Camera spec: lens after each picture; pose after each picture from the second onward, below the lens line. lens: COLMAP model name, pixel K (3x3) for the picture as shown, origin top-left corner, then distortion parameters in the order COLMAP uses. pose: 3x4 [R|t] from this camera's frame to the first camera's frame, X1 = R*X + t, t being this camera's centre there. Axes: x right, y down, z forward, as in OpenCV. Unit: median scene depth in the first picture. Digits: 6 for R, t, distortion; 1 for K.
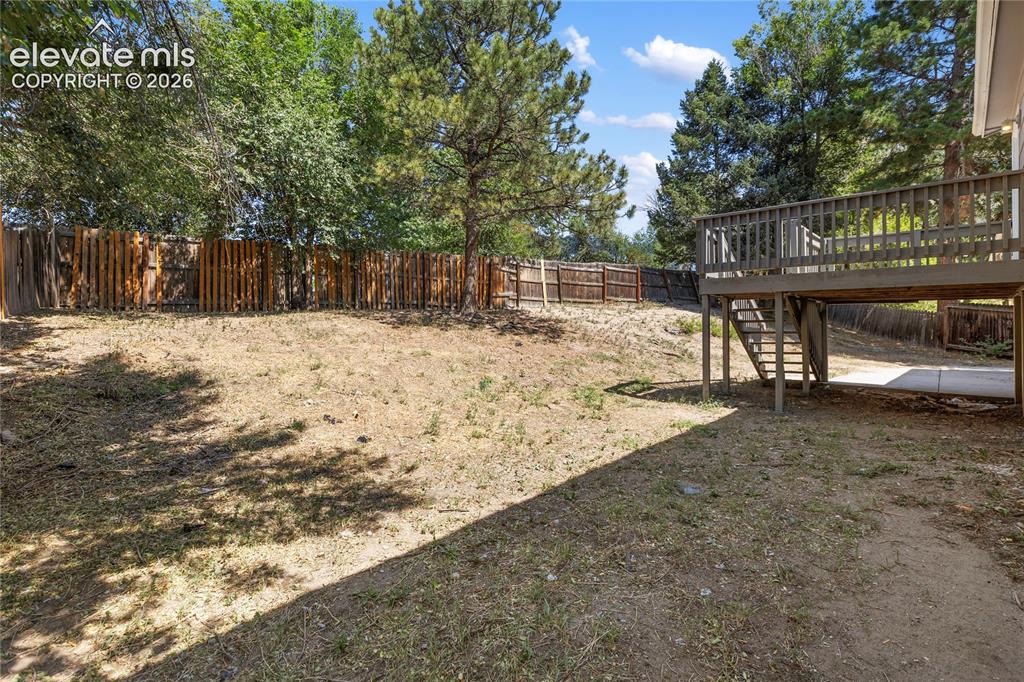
lens RADIAL K [[473.2, 0, 513.5], [0, 473.2, 338.1], [0, 0, 1]] dist [0.008734, -0.001382]
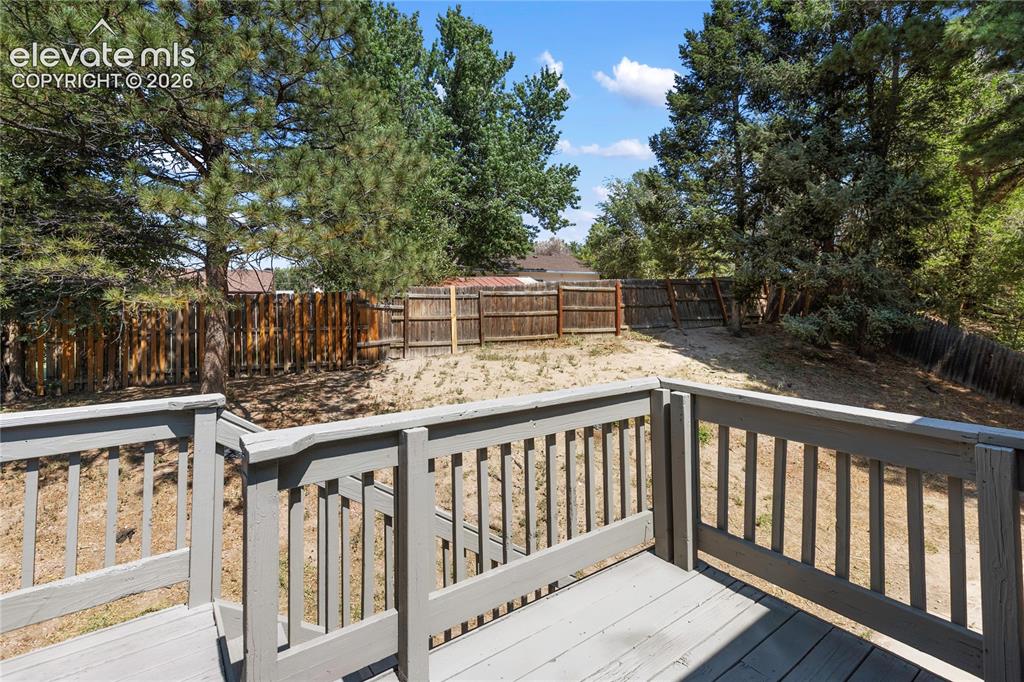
lens RADIAL K [[473.2, 0, 513.6], [0, 473.2, 304.4], [0, 0, 1]] dist [0.008734, -0.001382]
pose [[0.981464, -0.018457, -0.190757, 0.269608], [0.013337, 0.999517, -0.028087, -0.109081], [0.191183, 0.025022, 0.981235, 0.299932]]
